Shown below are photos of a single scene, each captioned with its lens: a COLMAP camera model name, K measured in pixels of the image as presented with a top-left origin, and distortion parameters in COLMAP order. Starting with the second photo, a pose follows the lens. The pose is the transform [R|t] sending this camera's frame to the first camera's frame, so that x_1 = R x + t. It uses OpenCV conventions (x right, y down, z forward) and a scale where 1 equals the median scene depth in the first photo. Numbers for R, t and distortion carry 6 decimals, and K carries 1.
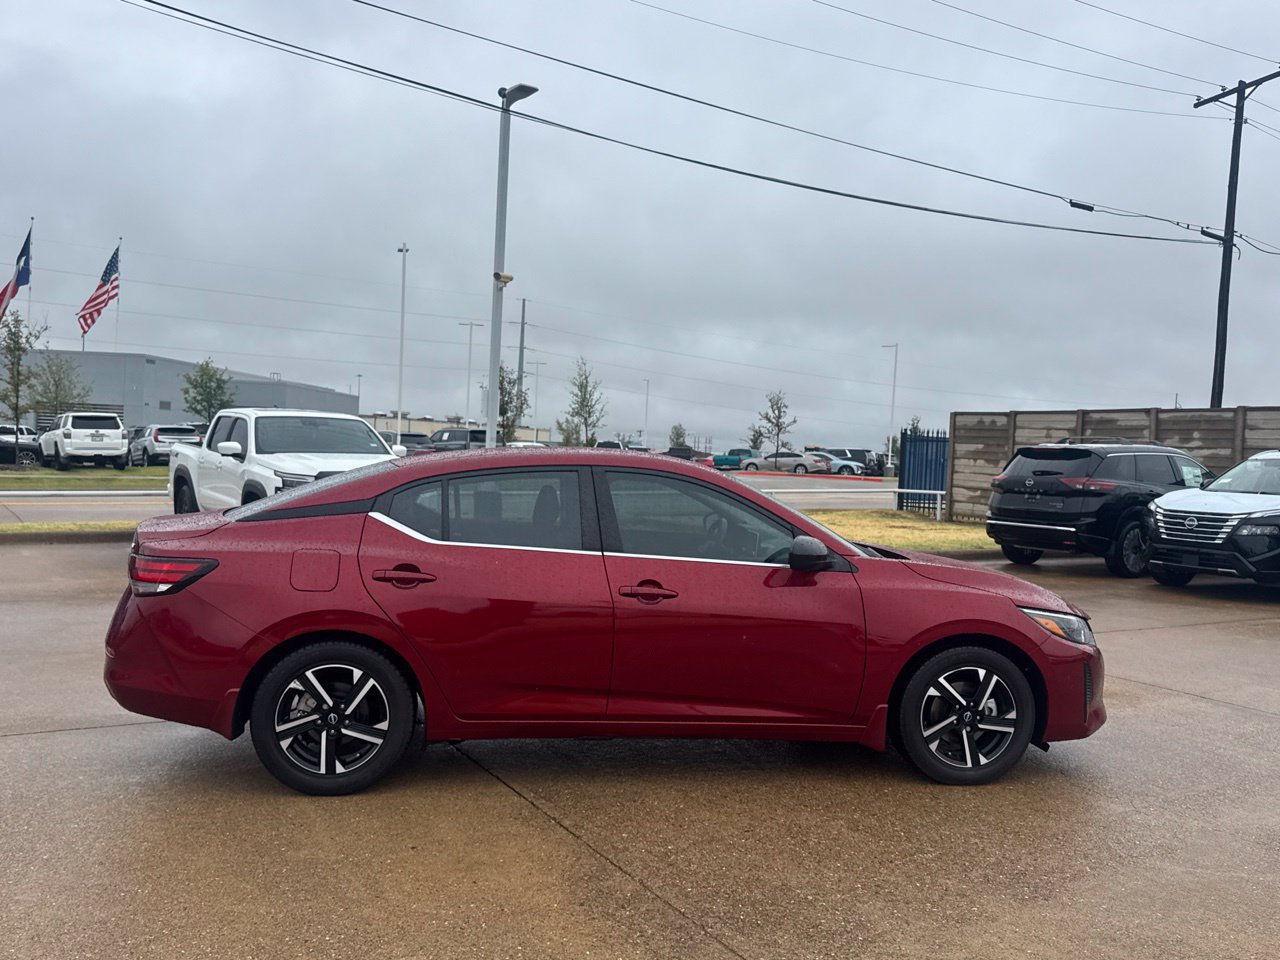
lens RADIAL K [[1055.1, 0, 643.0], [0, 1055.1, 482.6], [0, 0, 1]] dist [0.123611, -0.236852]
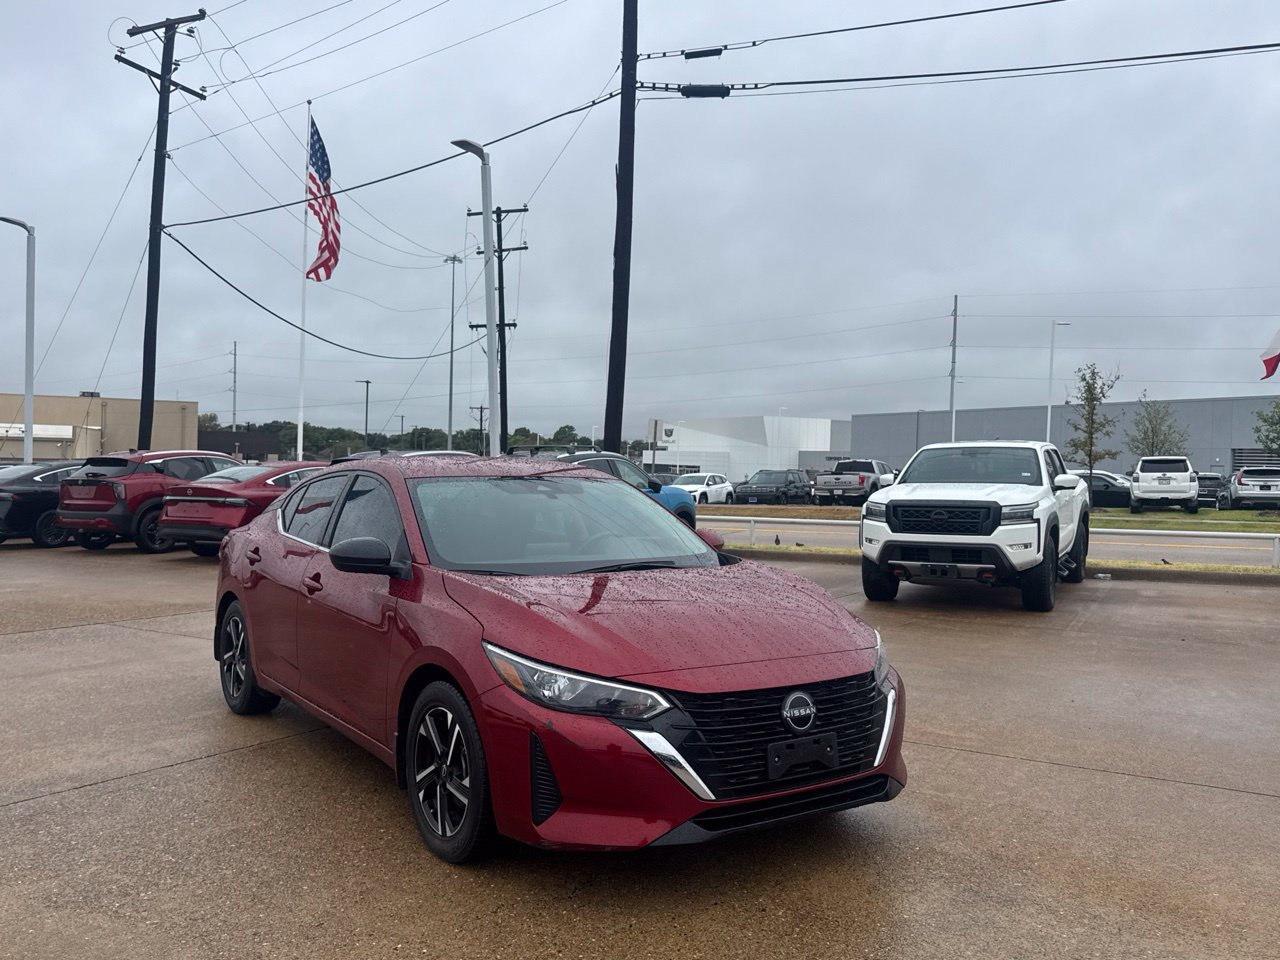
lens RADIAL K [[1053.4, 0, 655.6], [0, 1053.4, 479.2], [0, 0, 1]] dist [0.089486, -0.137330]
pose [[0.470288, -0.016851, -0.882352, 0.294837], [-0.026924, 0.999078, -0.033431, 0.005902], [0.882102, 0.039478, 0.469401, 0.204386]]
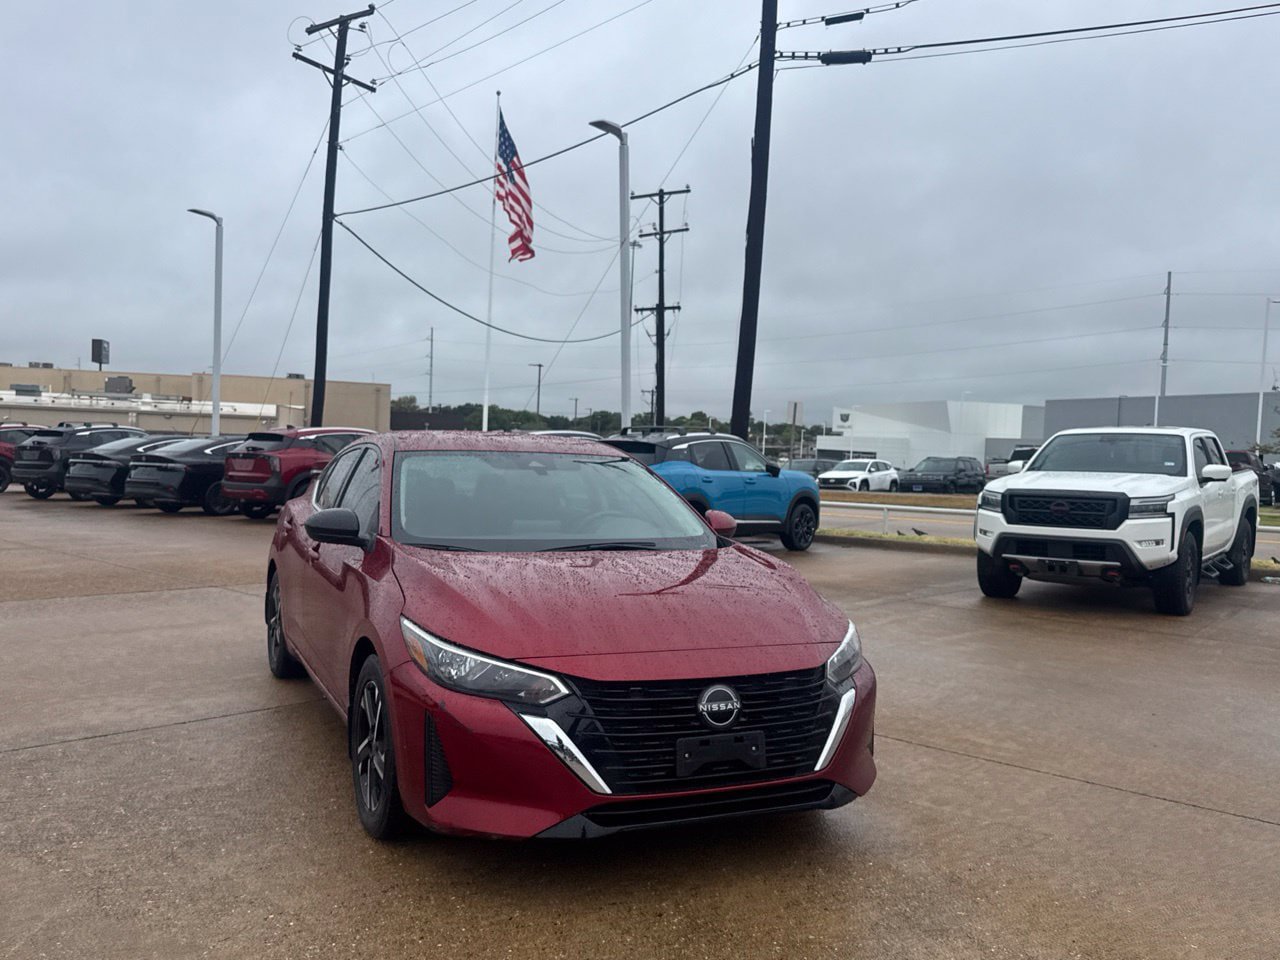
lens RADIAL K [[1055.1, 0, 643.0], [0, 1055.1, 482.6], [0, 0, 1]] dist [0.123611, -0.236852]
pose [[0.306638, 0.007666, -0.951795, 0.303689], [-0.051397, 0.998642, -0.008516, 0.005400], [0.950437, 0.051531, 0.306616, 0.254766]]
